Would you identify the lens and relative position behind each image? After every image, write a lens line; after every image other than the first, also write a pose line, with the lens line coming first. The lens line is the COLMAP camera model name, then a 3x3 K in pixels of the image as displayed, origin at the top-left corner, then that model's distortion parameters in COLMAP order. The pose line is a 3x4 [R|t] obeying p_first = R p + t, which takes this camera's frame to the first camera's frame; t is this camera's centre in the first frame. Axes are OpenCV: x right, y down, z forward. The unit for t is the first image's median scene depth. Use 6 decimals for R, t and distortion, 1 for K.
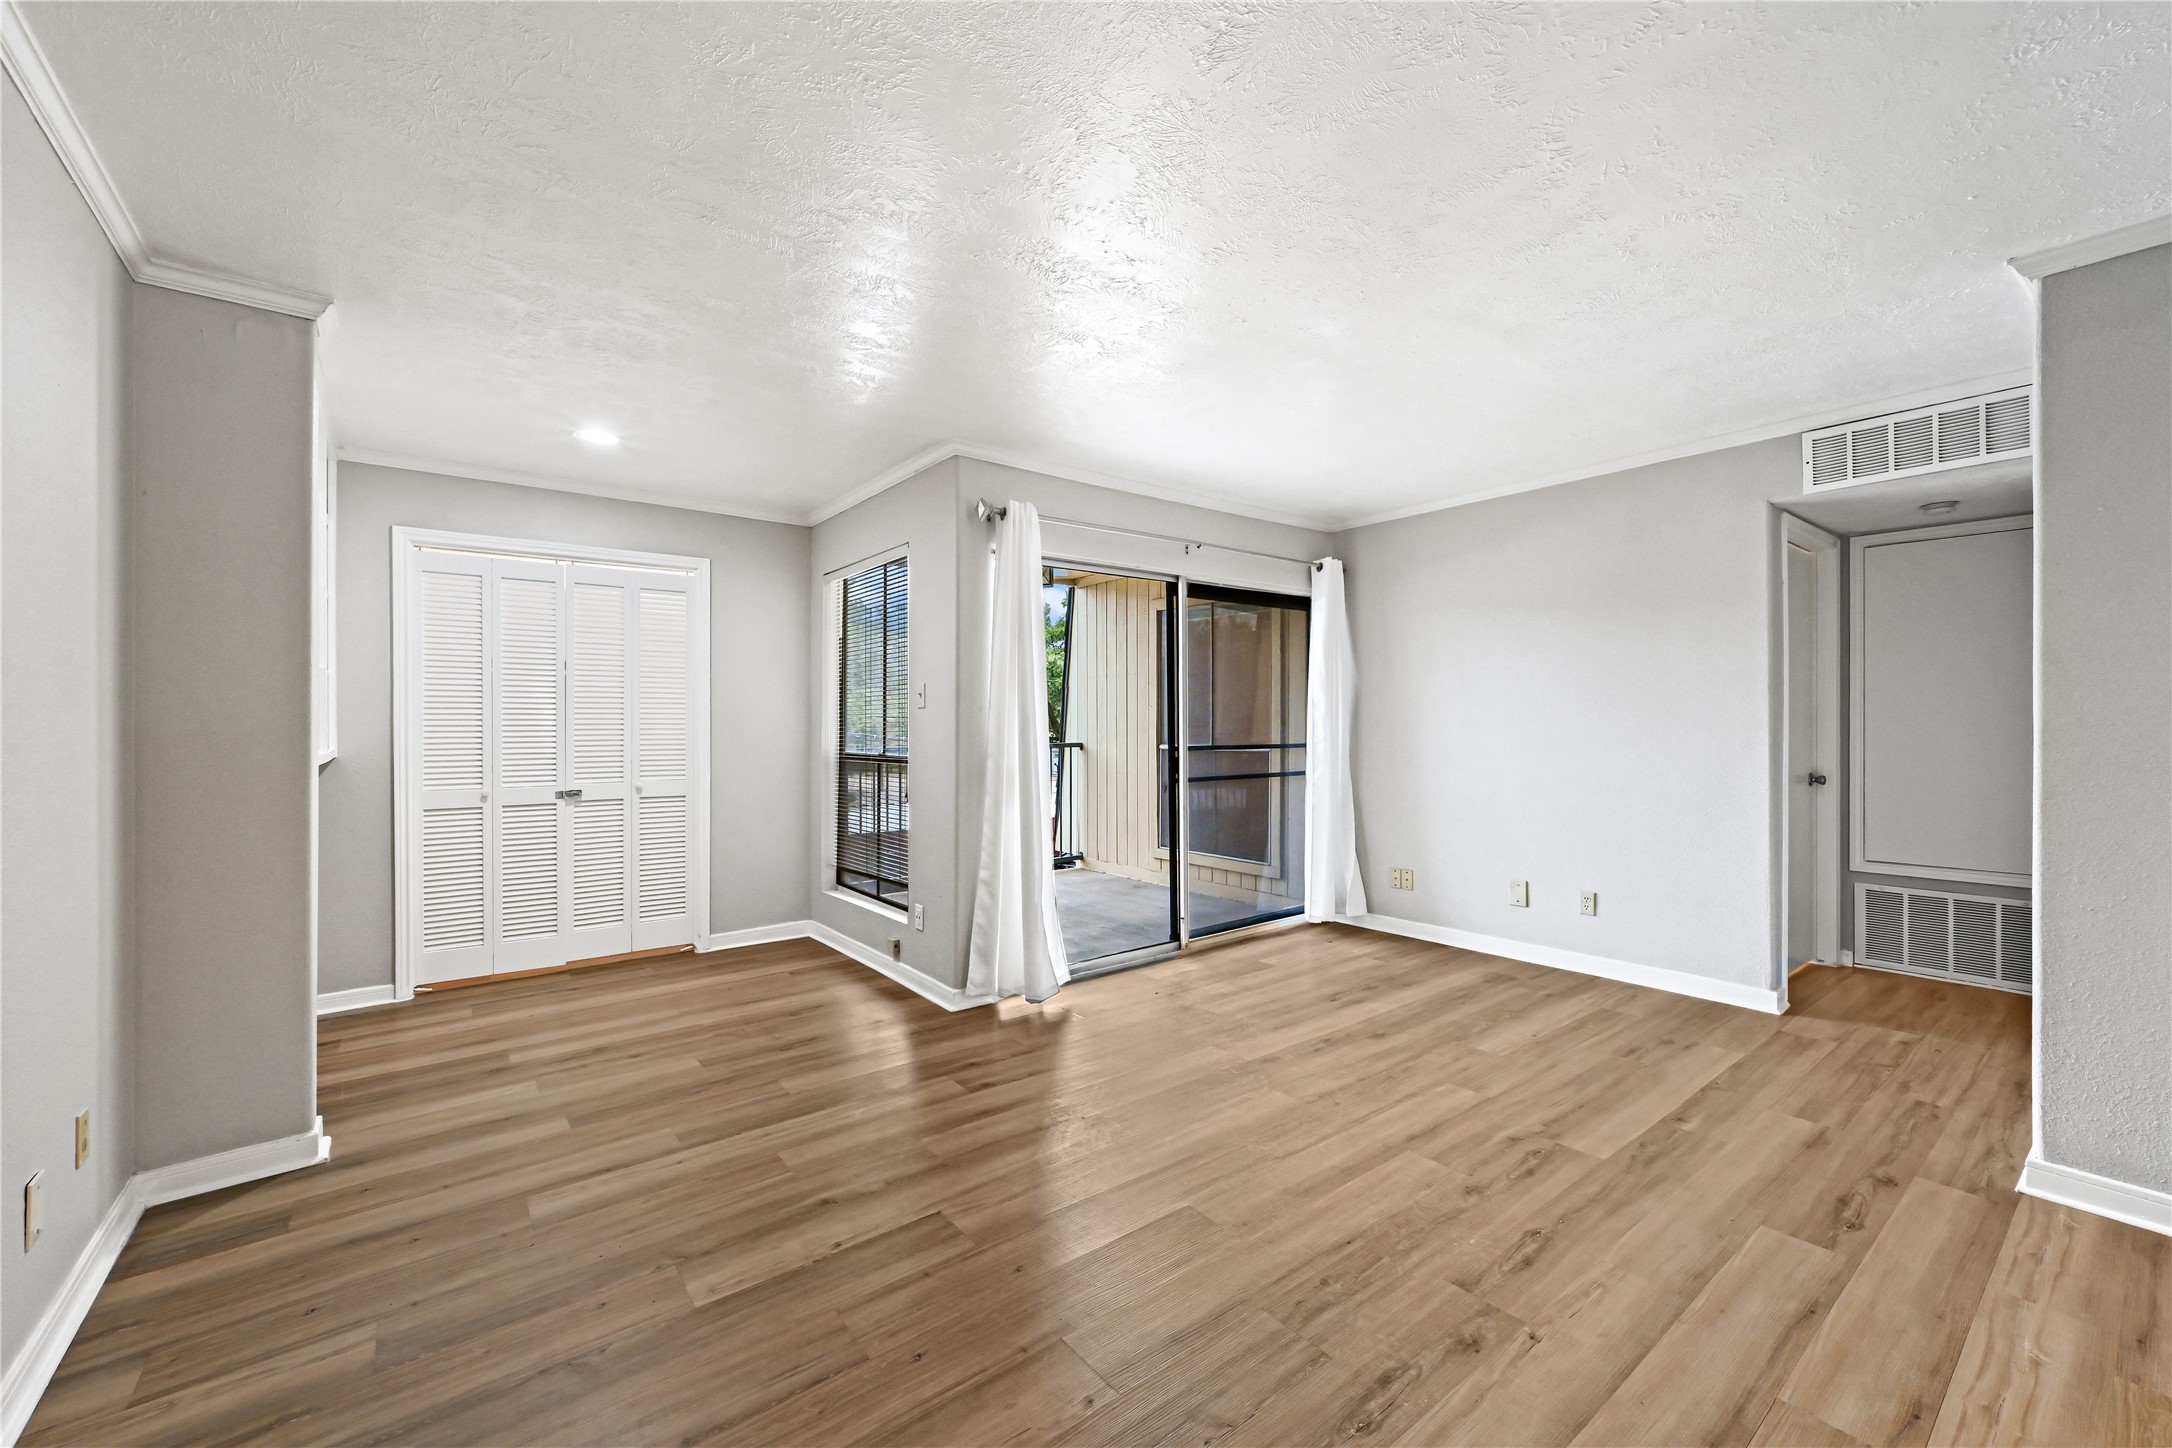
lens RADIAL K [[861.0, 0, 1087.6], [0, 861.0, 725.6], [0, 0, 1]] dist [0.001960, -0.000023]
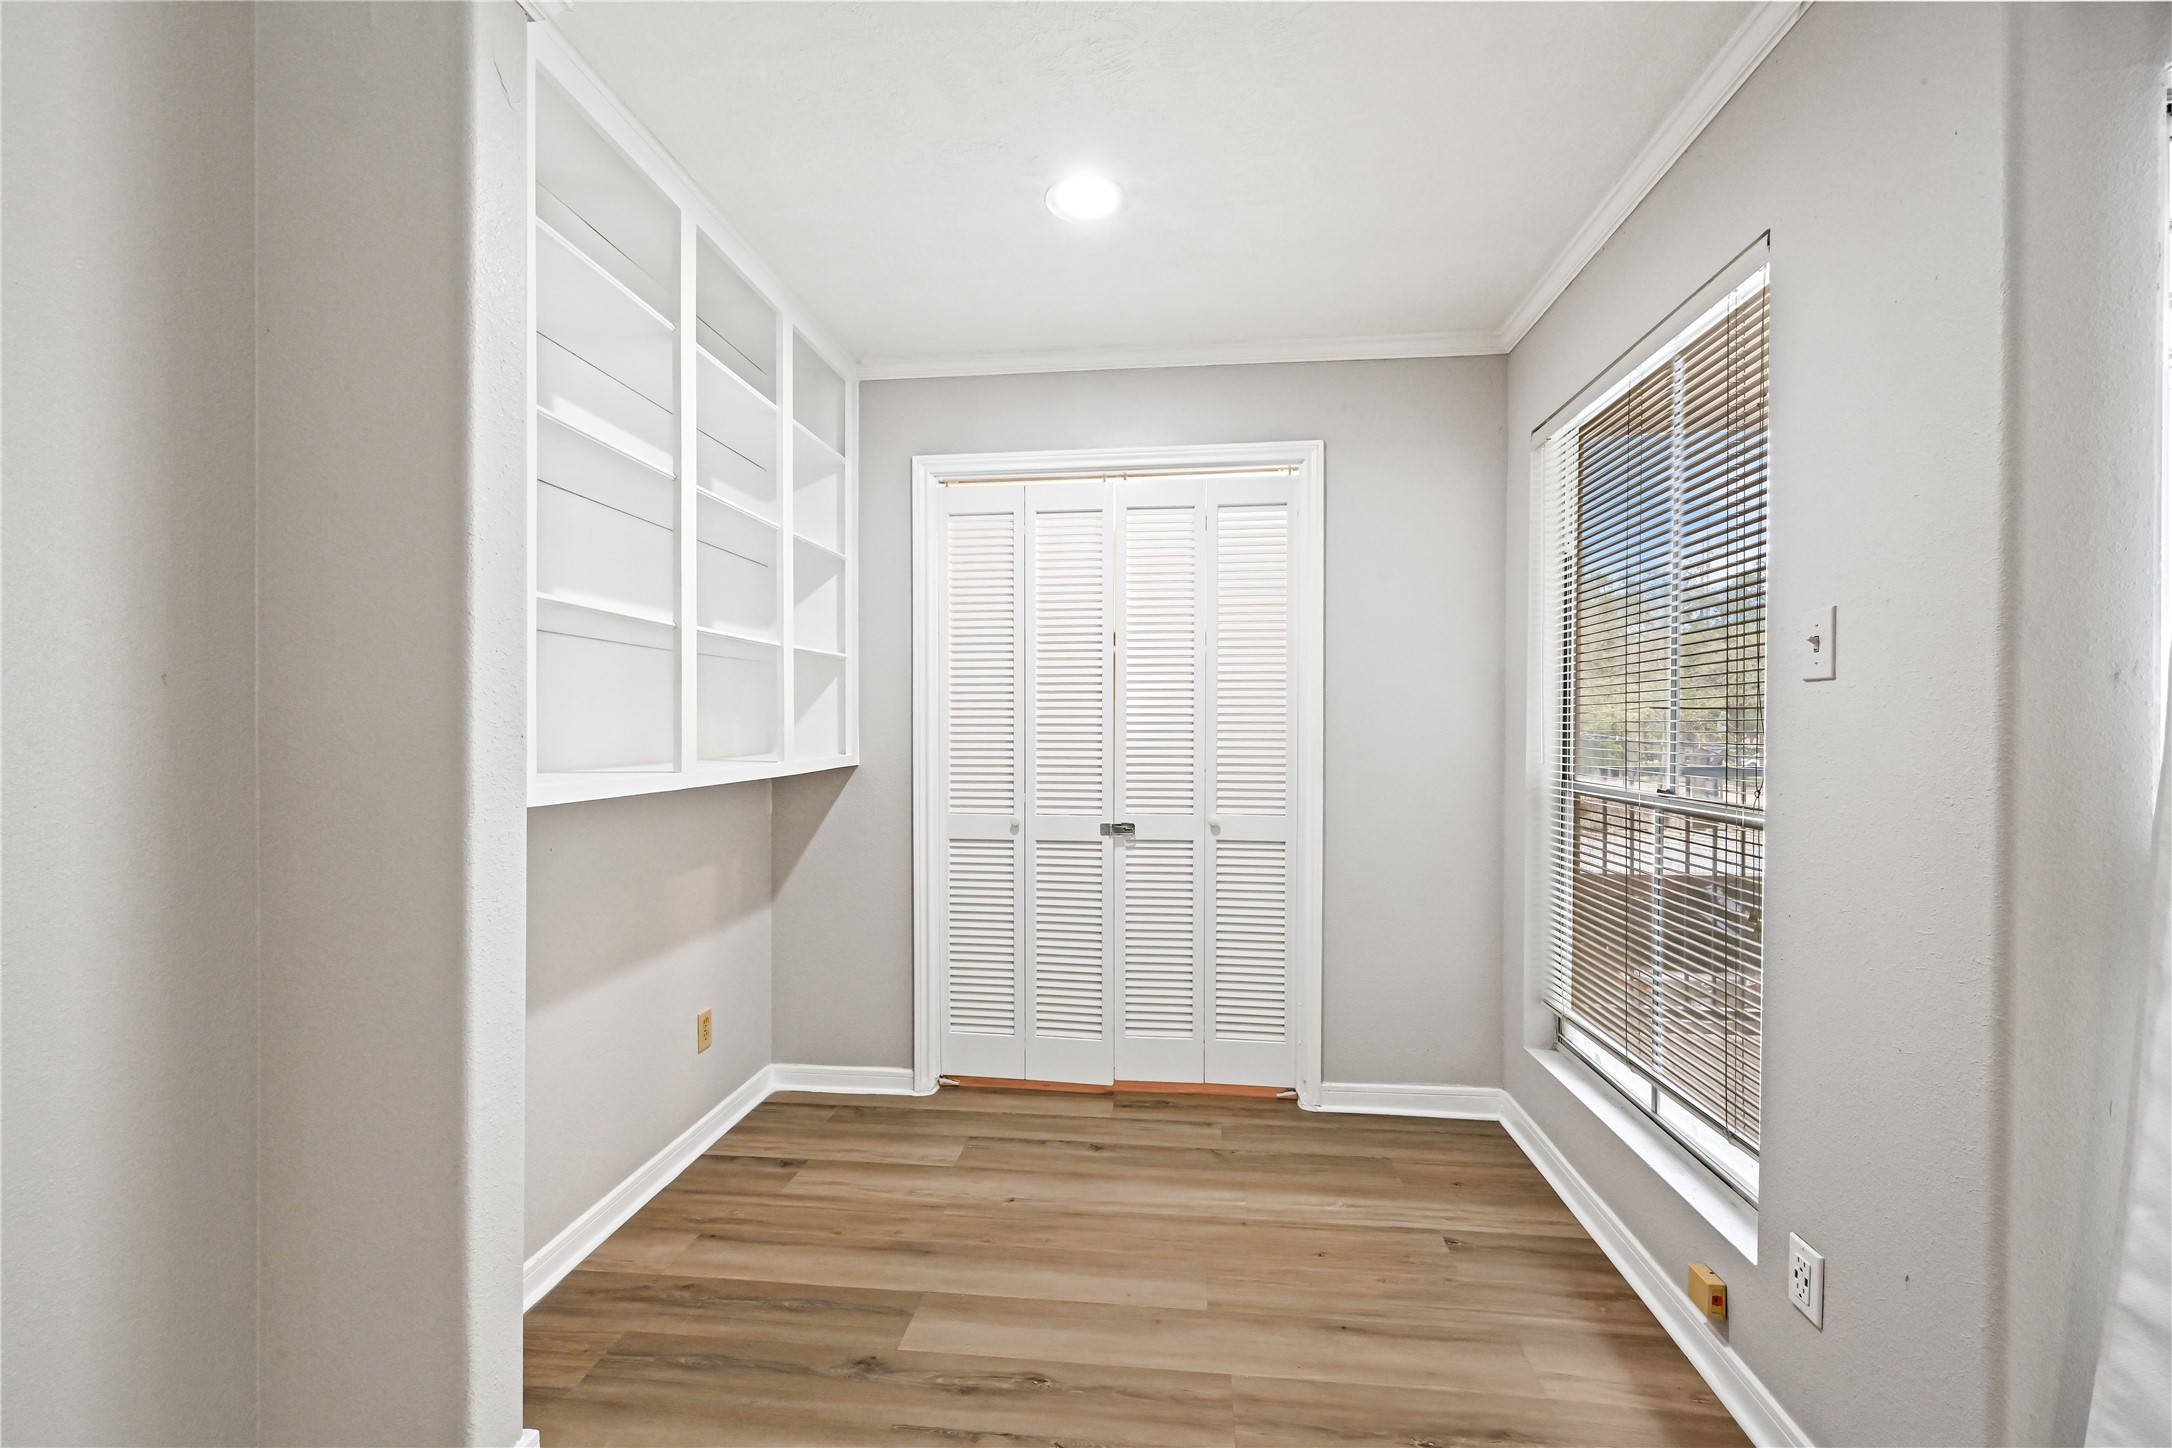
lens RADIAL K [[906.7, 0, 1084.8], [0, 906.7, 728.9], [0, 0, 1]] dist [0.015079, 0.000001]
pose [[0.716060, 0.008320, -0.697989, -0.144657], [-0.003751, 0.999960, 0.008071, -0.003306], [0.698029, -0.003161, 0.716063, 0.523954]]
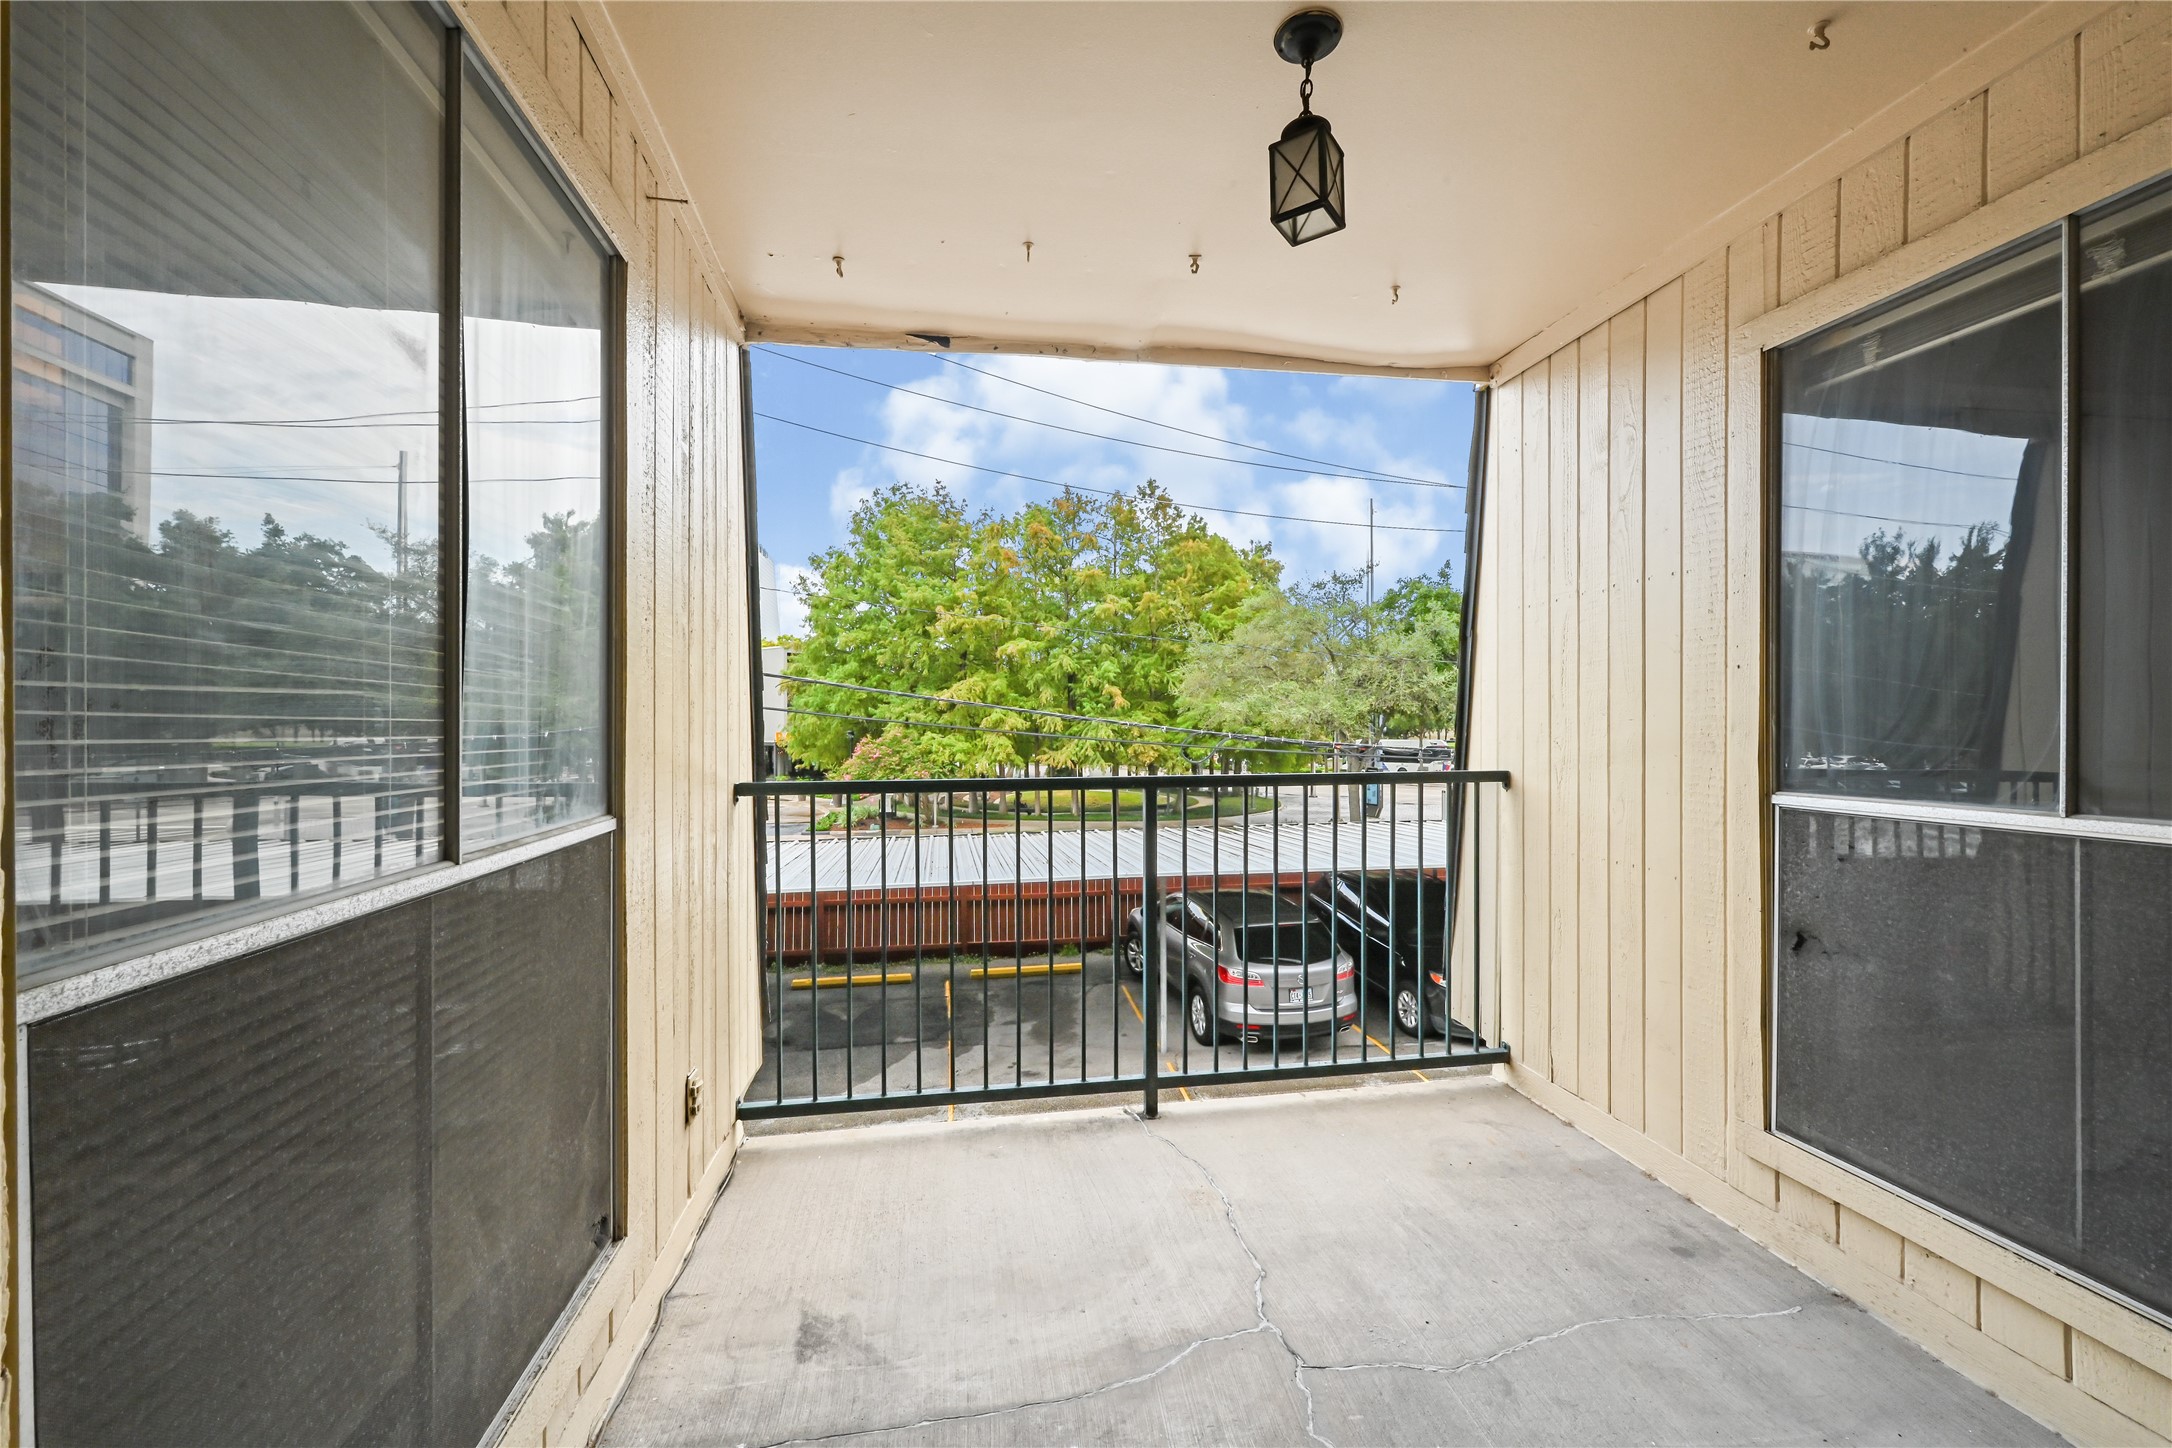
lens RADIAL K [[861.0, 0, 1087.6], [0, 861.0, 725.6], [0, 0, 1]] dist [0.001960, -0.000023]
pose [[0.871674, 0.002797, -0.490079, 0.034809], [-0.001640, 0.999995, 0.002789, -0.003509], [0.490084, -0.001628, 0.871674, 1.006190]]
